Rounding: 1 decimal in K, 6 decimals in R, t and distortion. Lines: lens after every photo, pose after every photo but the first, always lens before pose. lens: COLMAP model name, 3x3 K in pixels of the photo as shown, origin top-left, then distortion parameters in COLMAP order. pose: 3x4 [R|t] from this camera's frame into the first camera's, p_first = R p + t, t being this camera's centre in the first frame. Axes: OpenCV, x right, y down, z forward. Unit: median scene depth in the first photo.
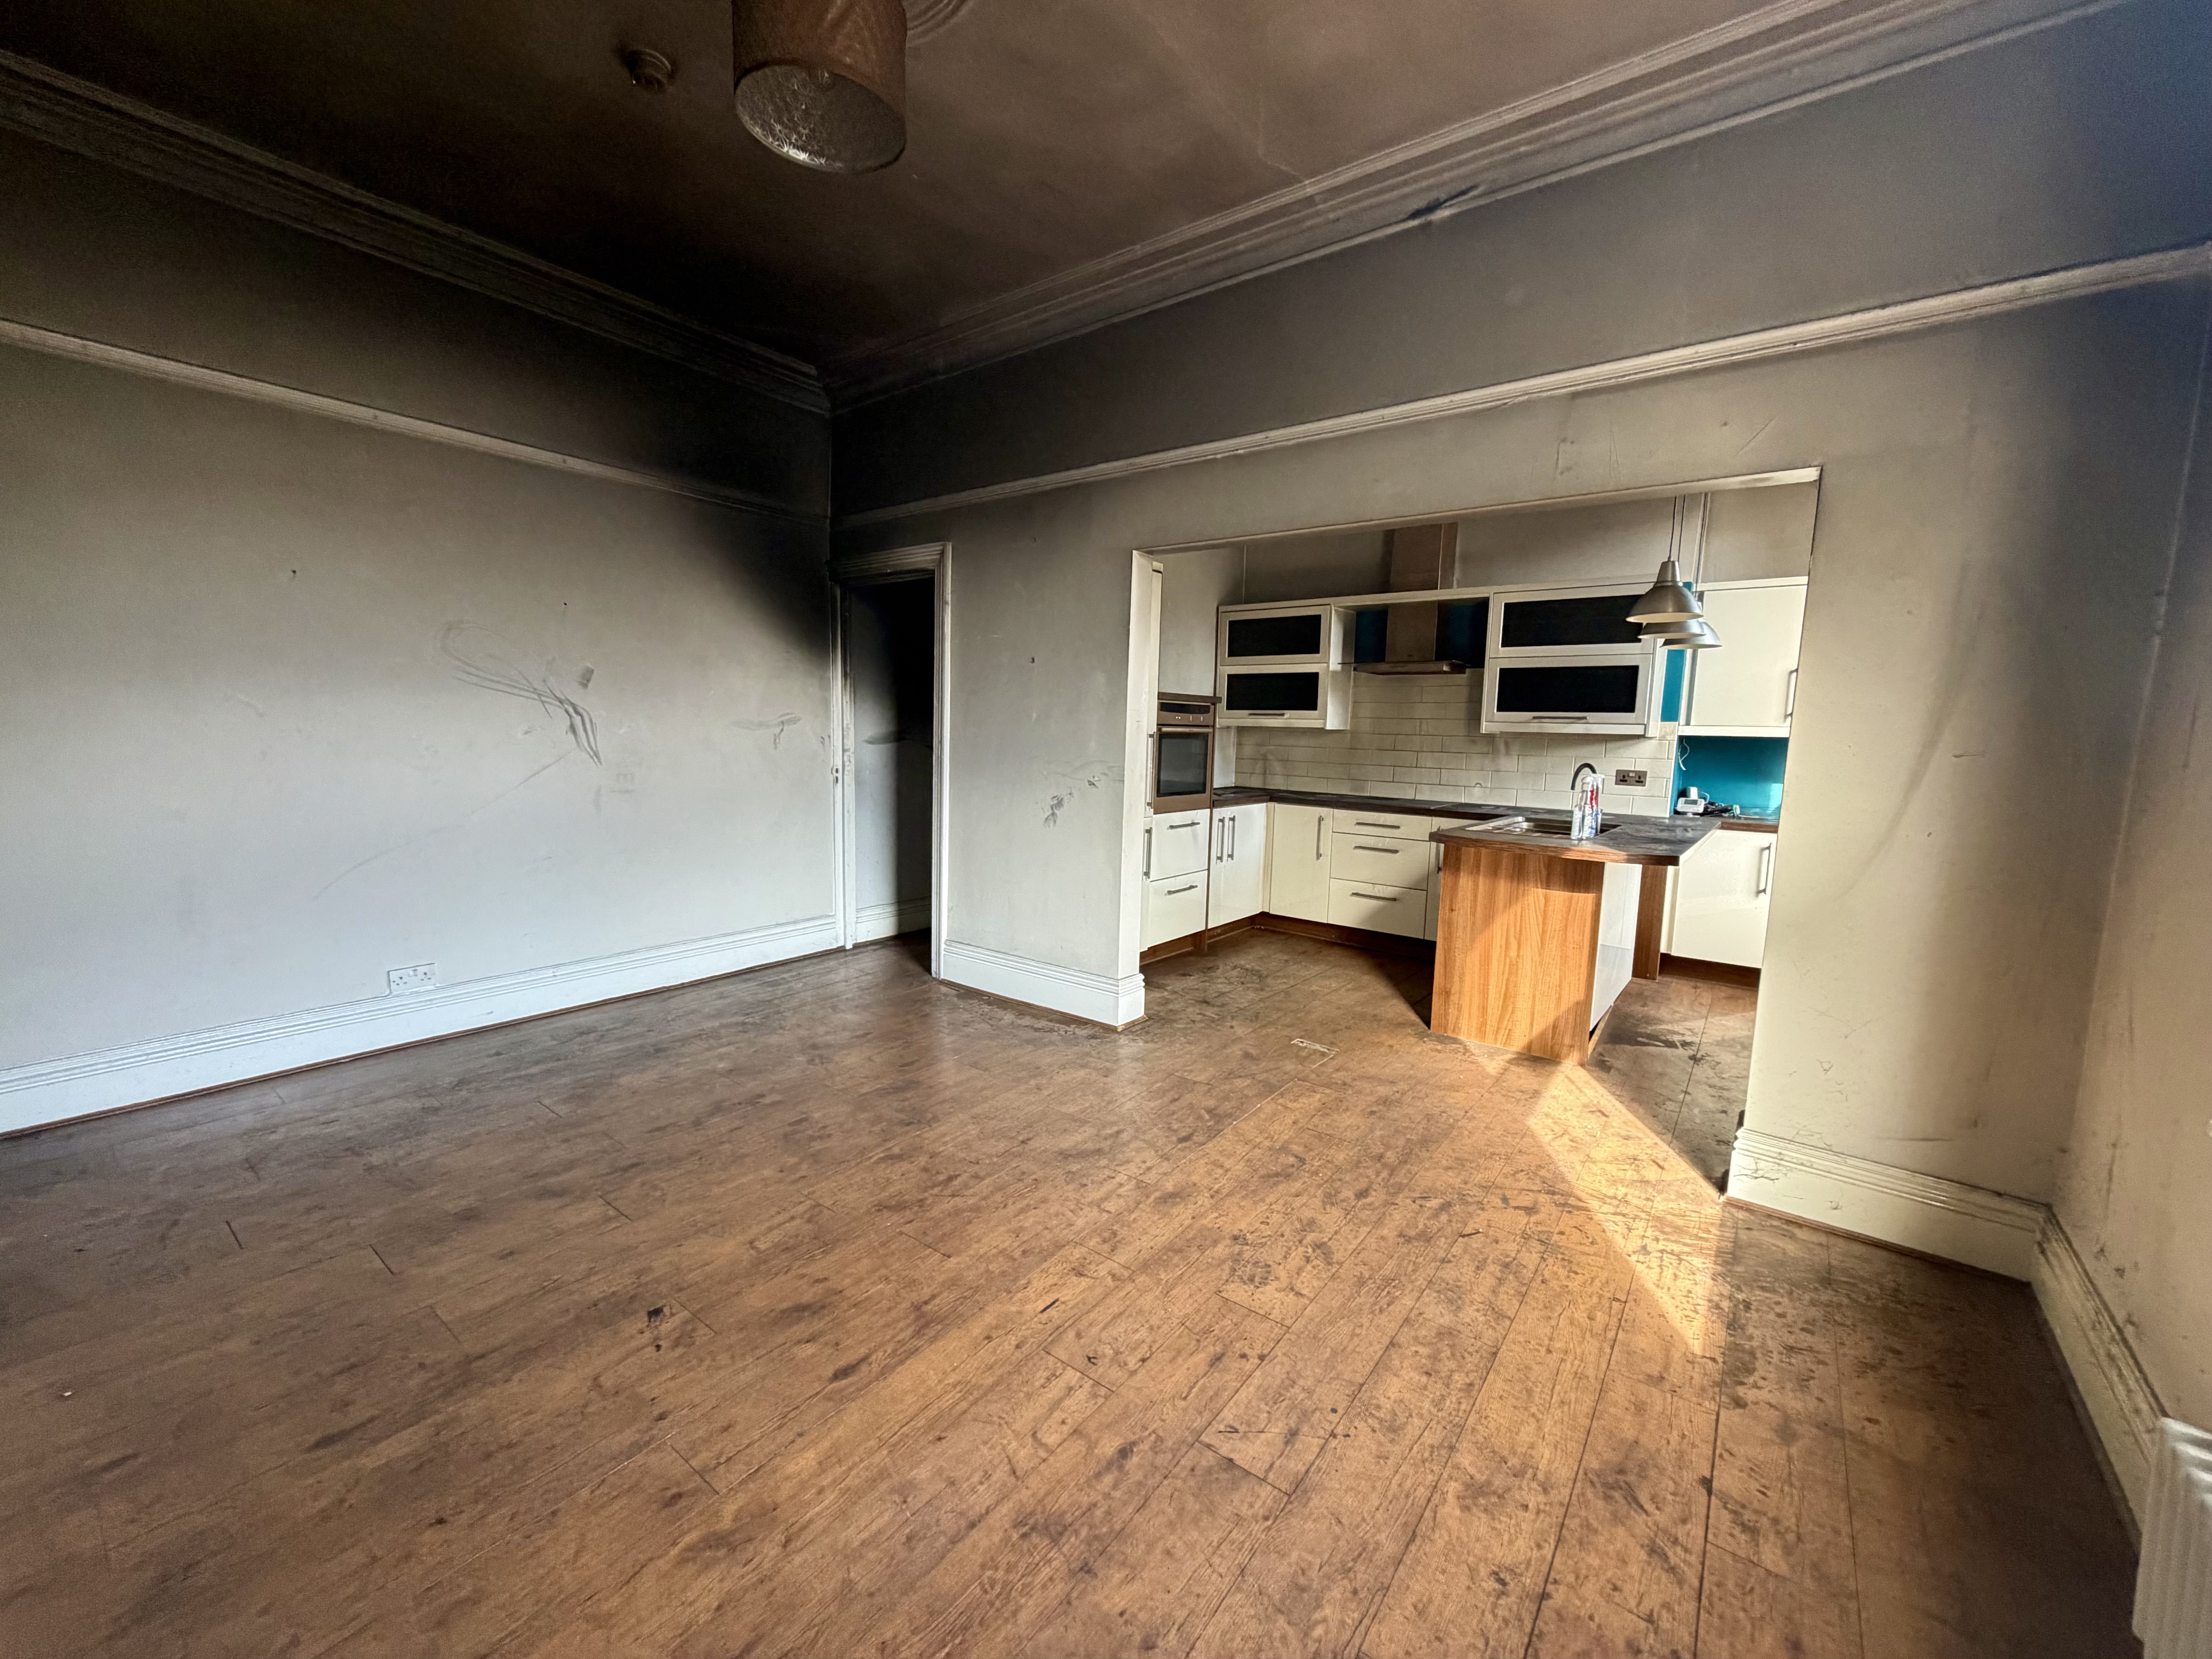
lens RADIAL K [[881.4, 0, 1120.0], [0, 881.4, 836.6], [0, 0, 1]] dist [0.000988, 0.000047]
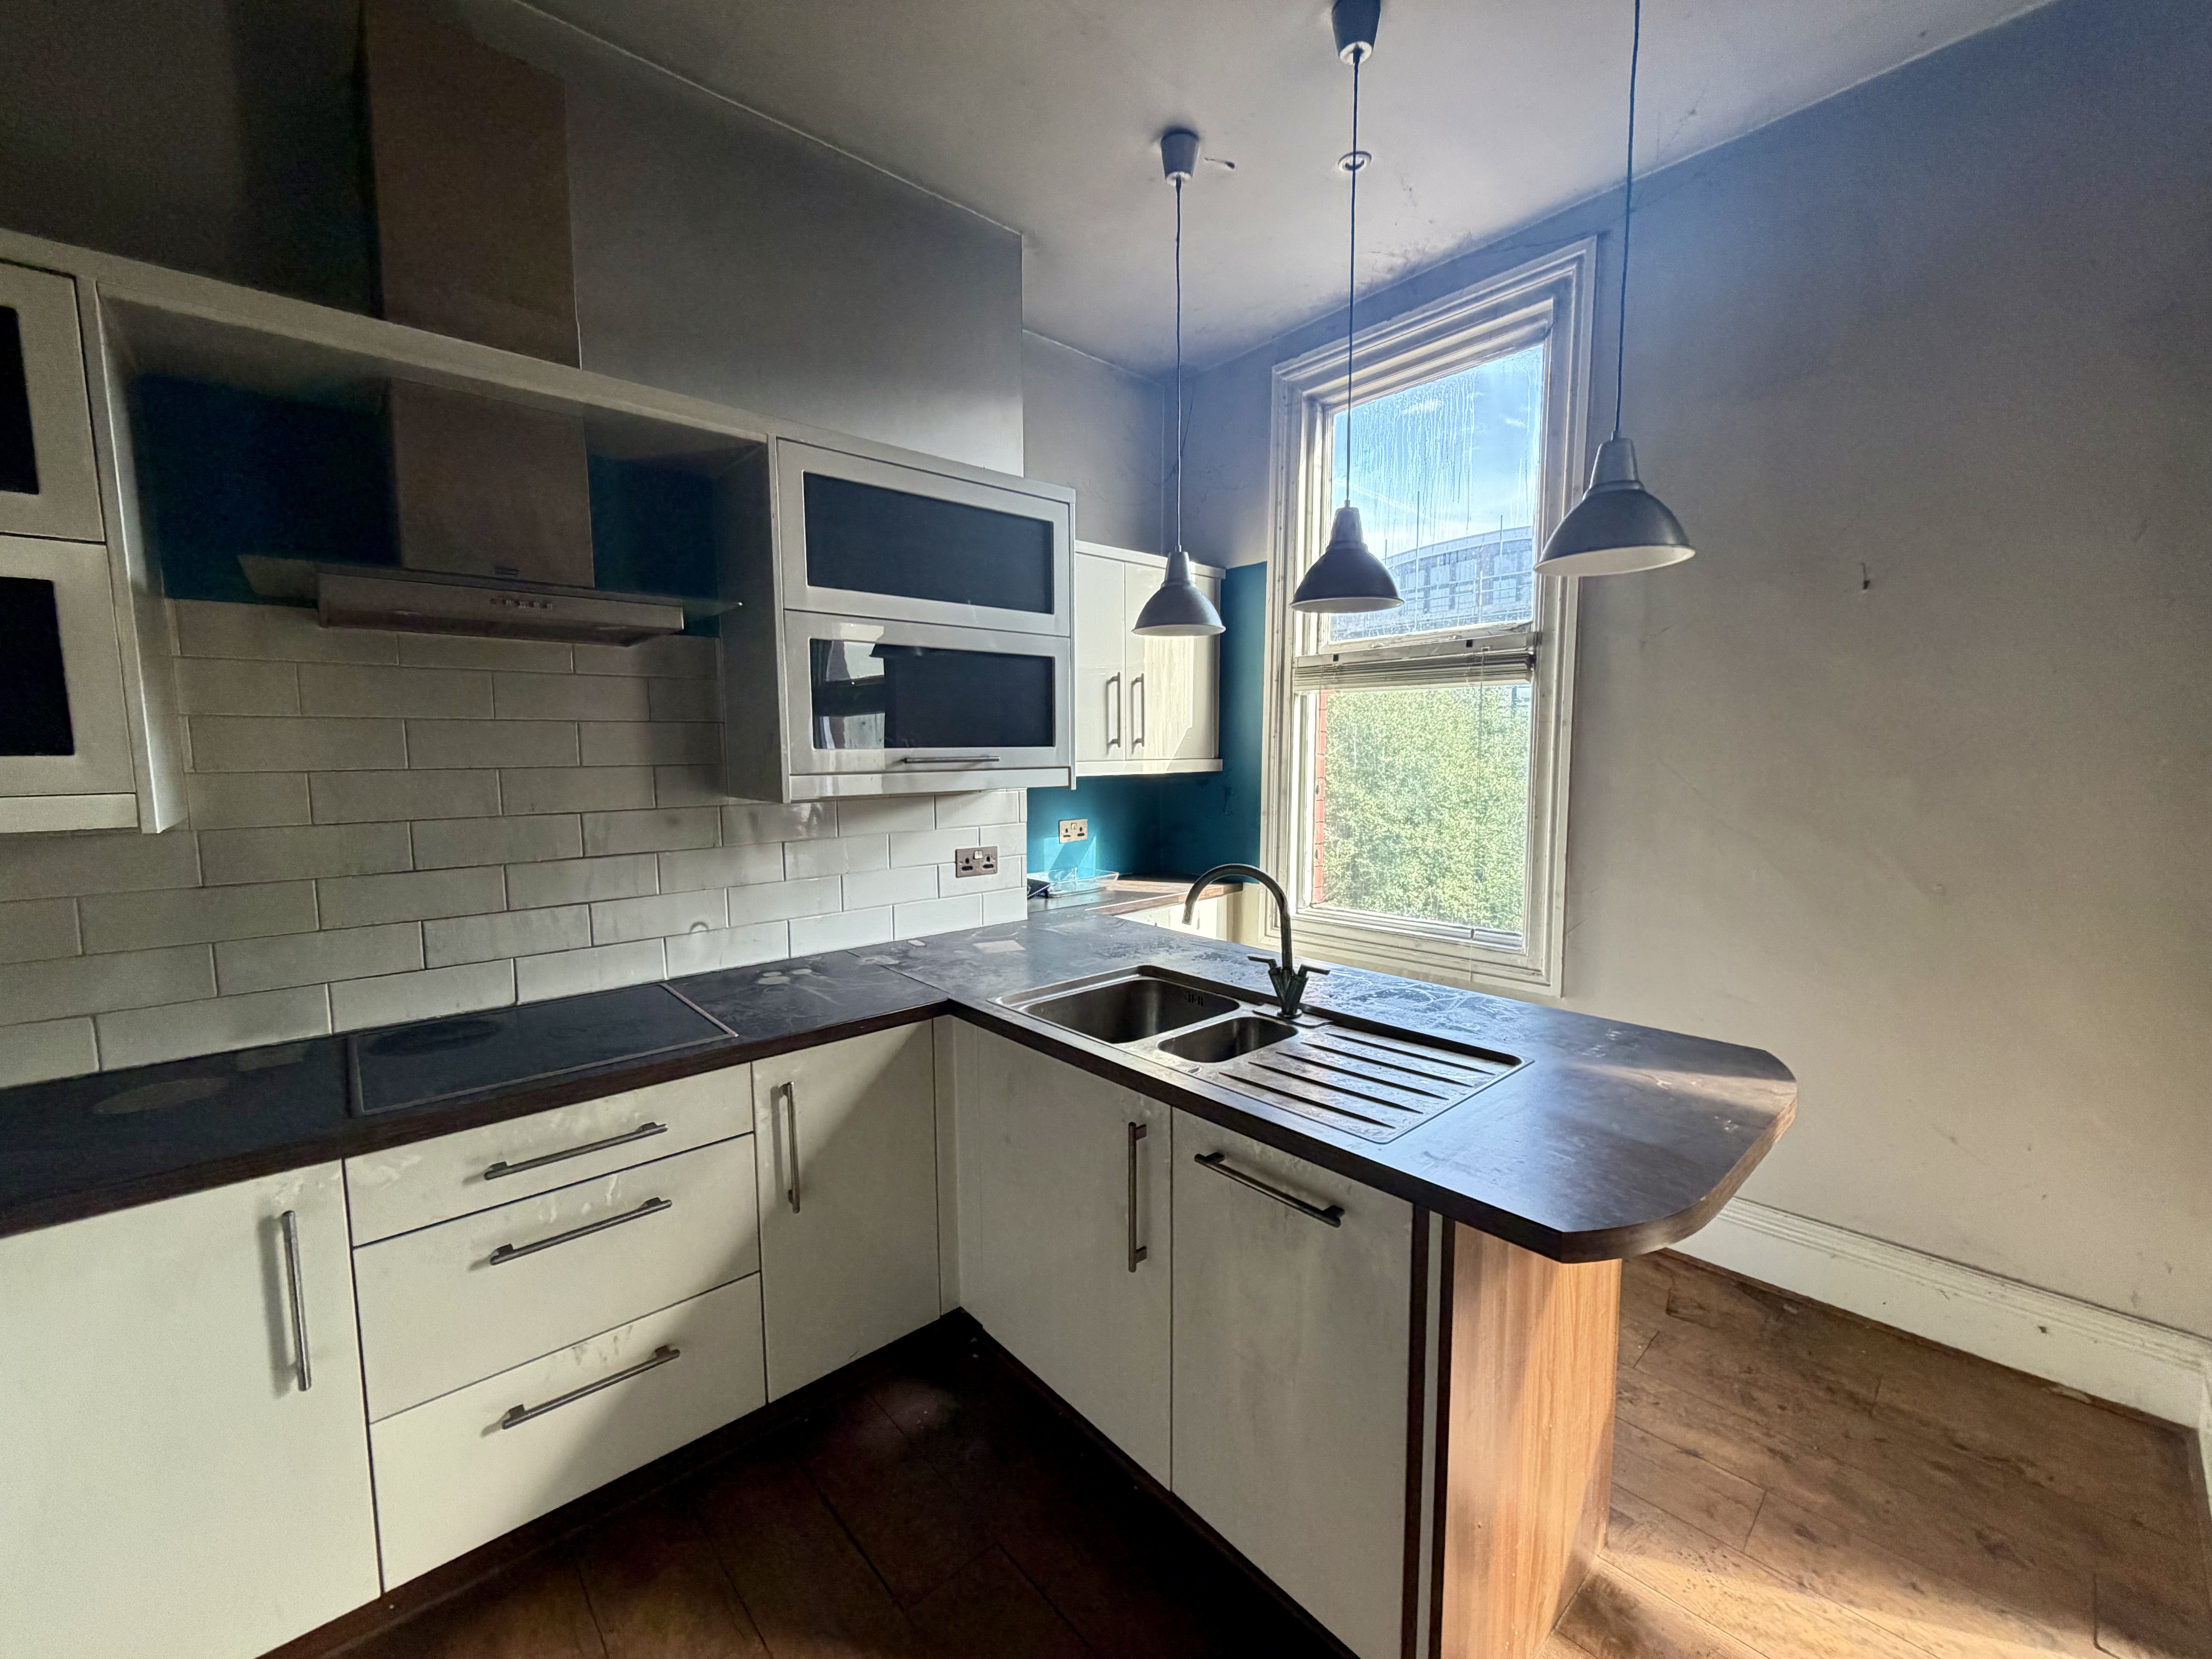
lens RADIAL K [[881.4, 0, 1120.0], [0, 881.4, 836.6], [0, 0, 1]] dist [0.000988, 0.000047]
pose [[0.197121, -0.125713, 0.972286, 0.064873], [0.133099, 0.985994, 0.100501, -0.125082], [-0.971302, 0.109600, 0.211093, 0.793451]]
